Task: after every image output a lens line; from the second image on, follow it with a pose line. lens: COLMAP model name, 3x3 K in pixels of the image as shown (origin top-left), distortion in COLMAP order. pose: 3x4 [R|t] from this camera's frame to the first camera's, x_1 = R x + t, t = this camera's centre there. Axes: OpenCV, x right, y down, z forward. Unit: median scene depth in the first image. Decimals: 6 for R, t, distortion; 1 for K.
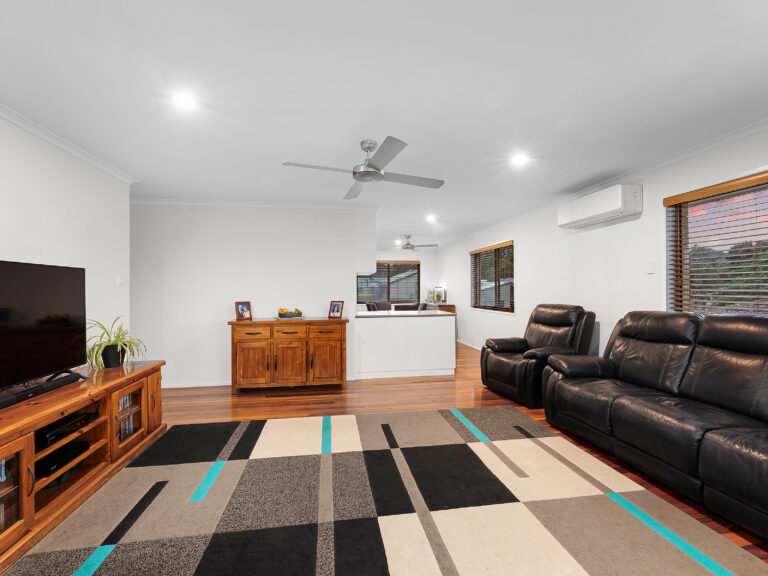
lens RADIAL K [[345.6, 0, 384.0], [0, 345.6, 288.0], [0, 0, 1]] dist [-0.003603, -0.000261]
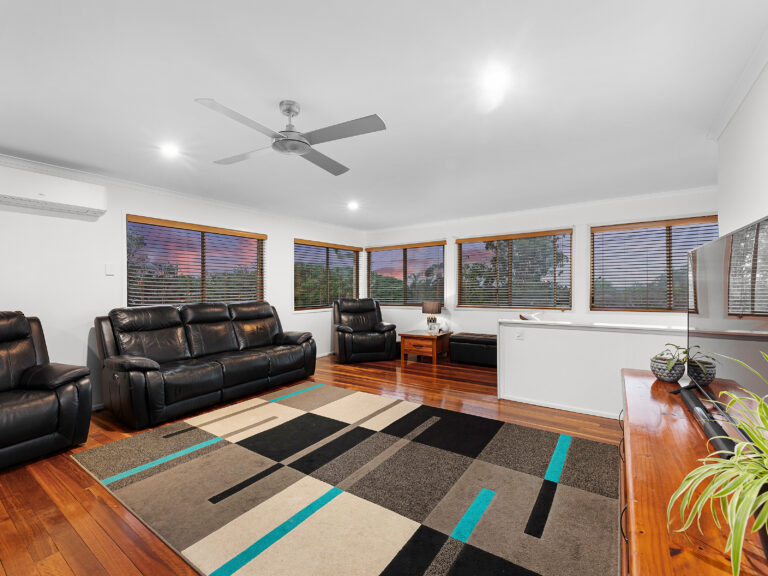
lens RADIAL K [[345.6, 0, 384.0], [0, 345.6, 288.0], [0, 0, 1]] dist [-0.003603, -0.000261]
pose [[-0.728994, 0.015922, 0.684335, -0.783713], [0.005087, 0.999828, -0.017844, 0.030304], [-0.684502, -0.009527, -0.728949, 1.494566]]
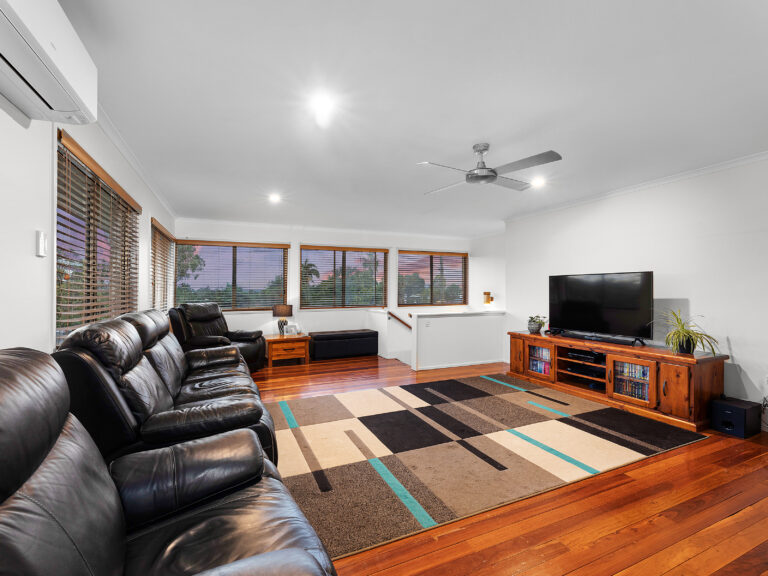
lens RADIAL K [[345.6, 0, 384.0], [0, 345.6, 288.0], [0, 0, 1]] dist [-0.003603, -0.000261]
pose [[-0.964438, 0.008992, -0.264157, 0.529822], [0.013926, 0.999762, -0.016810, 0.019958], [0.263943, -0.019891, -0.964333, 1.986666]]
